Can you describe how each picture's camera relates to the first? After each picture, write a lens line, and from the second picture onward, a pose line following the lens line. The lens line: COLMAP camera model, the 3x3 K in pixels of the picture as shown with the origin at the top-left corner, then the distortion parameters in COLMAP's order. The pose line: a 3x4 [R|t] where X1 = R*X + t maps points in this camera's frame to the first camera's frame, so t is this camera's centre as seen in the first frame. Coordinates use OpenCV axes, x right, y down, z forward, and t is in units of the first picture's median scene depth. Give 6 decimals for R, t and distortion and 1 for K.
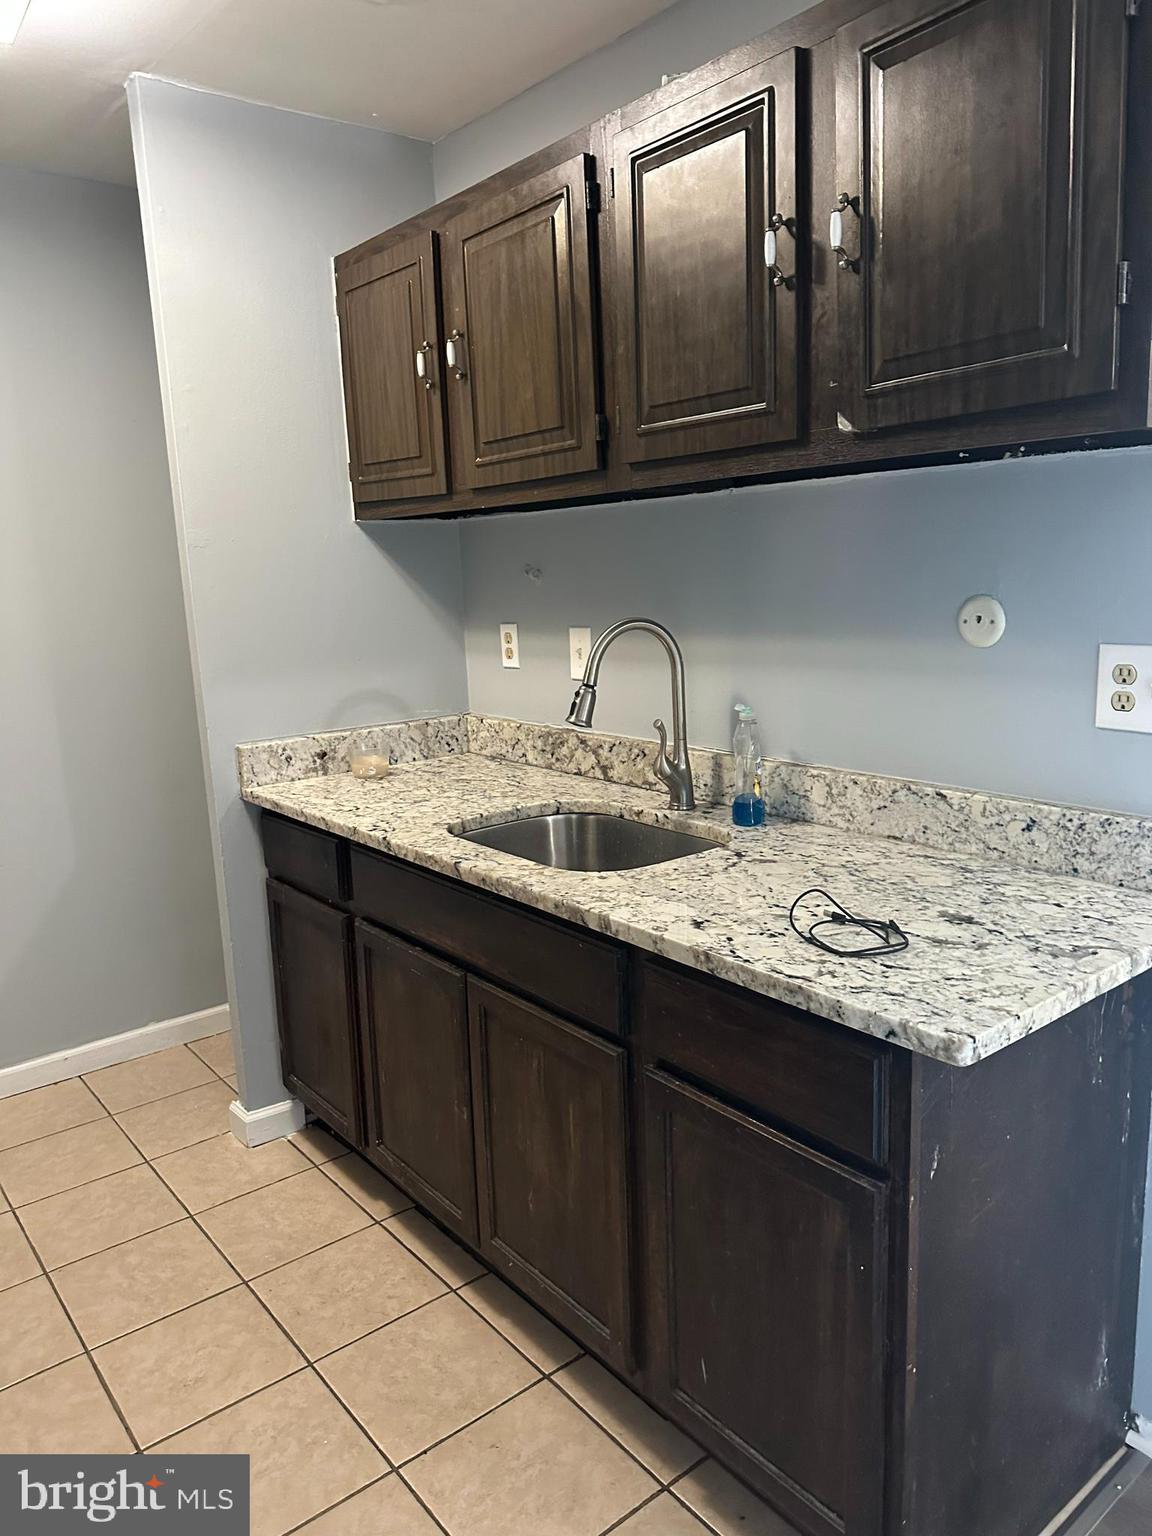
lens RADIAL K [[1062.3, 0, 576.0], [0, 1062.3, 768.0], [0, 0, 1]] dist [0.071120, -0.083972]
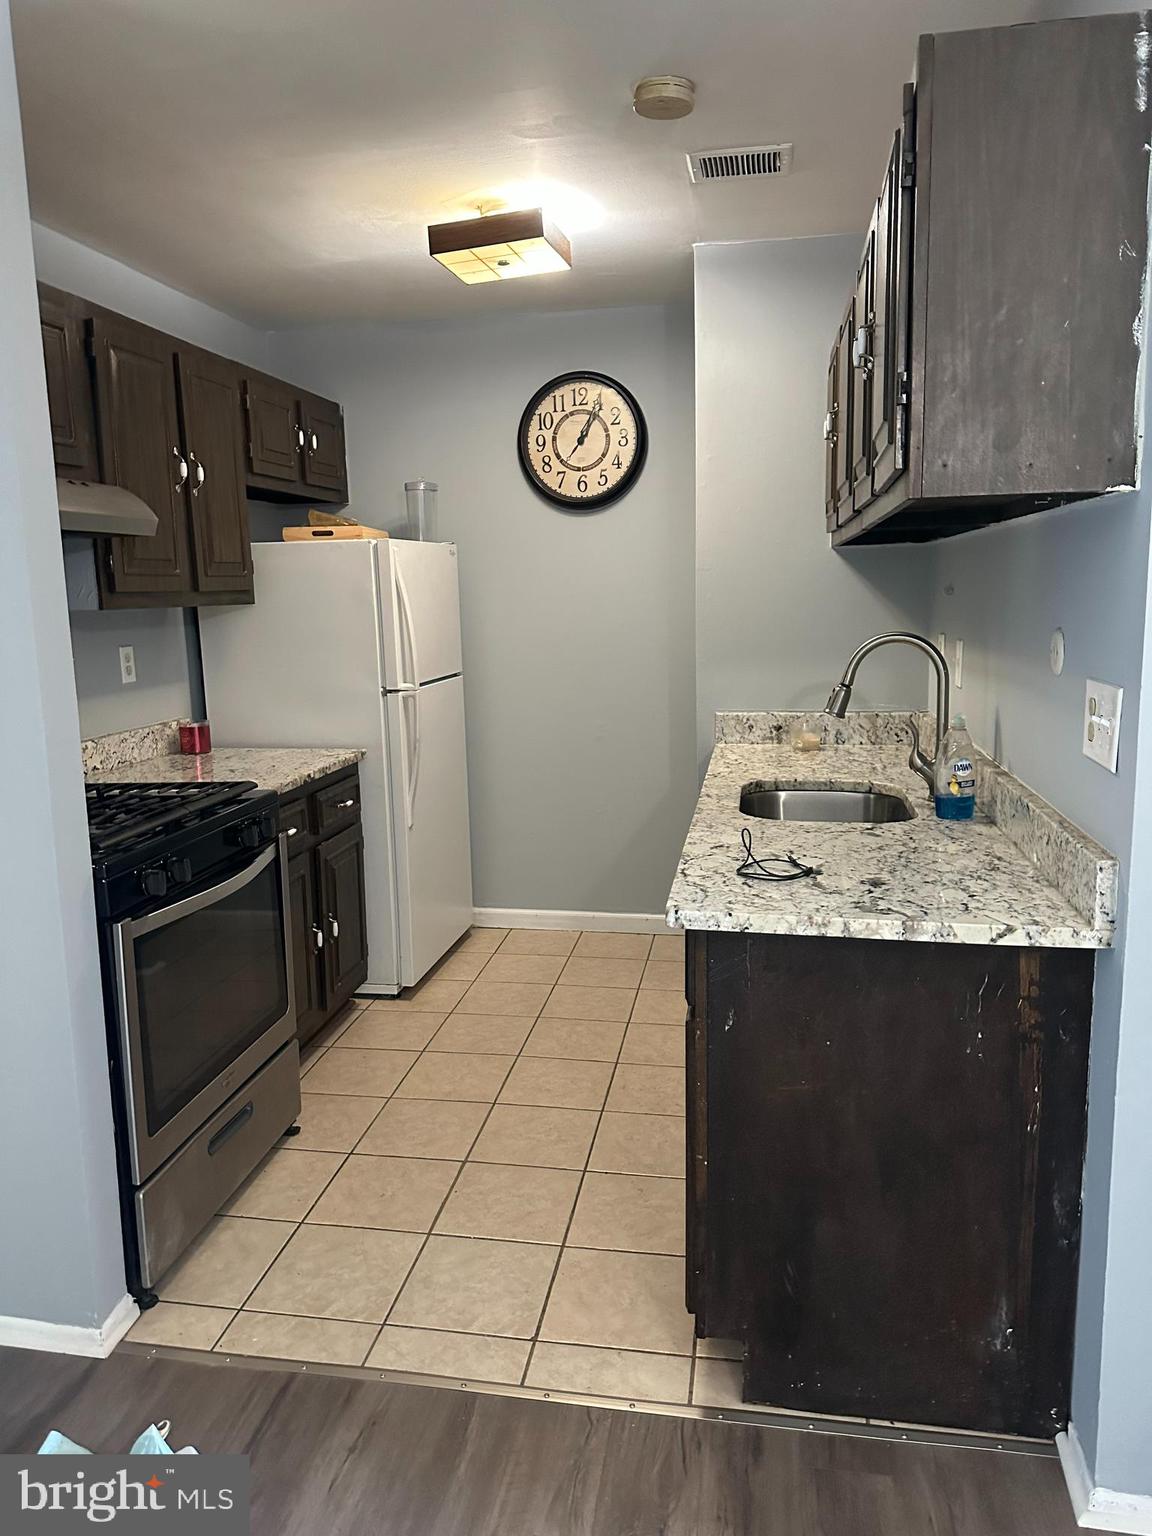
lens RADIAL K [[1062.3, 0, 576.0], [0, 1062.3, 768.0], [0, 0, 1]] dist [0.071120, -0.083972]
pose [[0.664925, 0.148298, -0.732040, 1.021638], [-0.149312, 0.986700, 0.064265, -0.019471], [0.731834, 0.066571, 0.678224, -0.110502]]
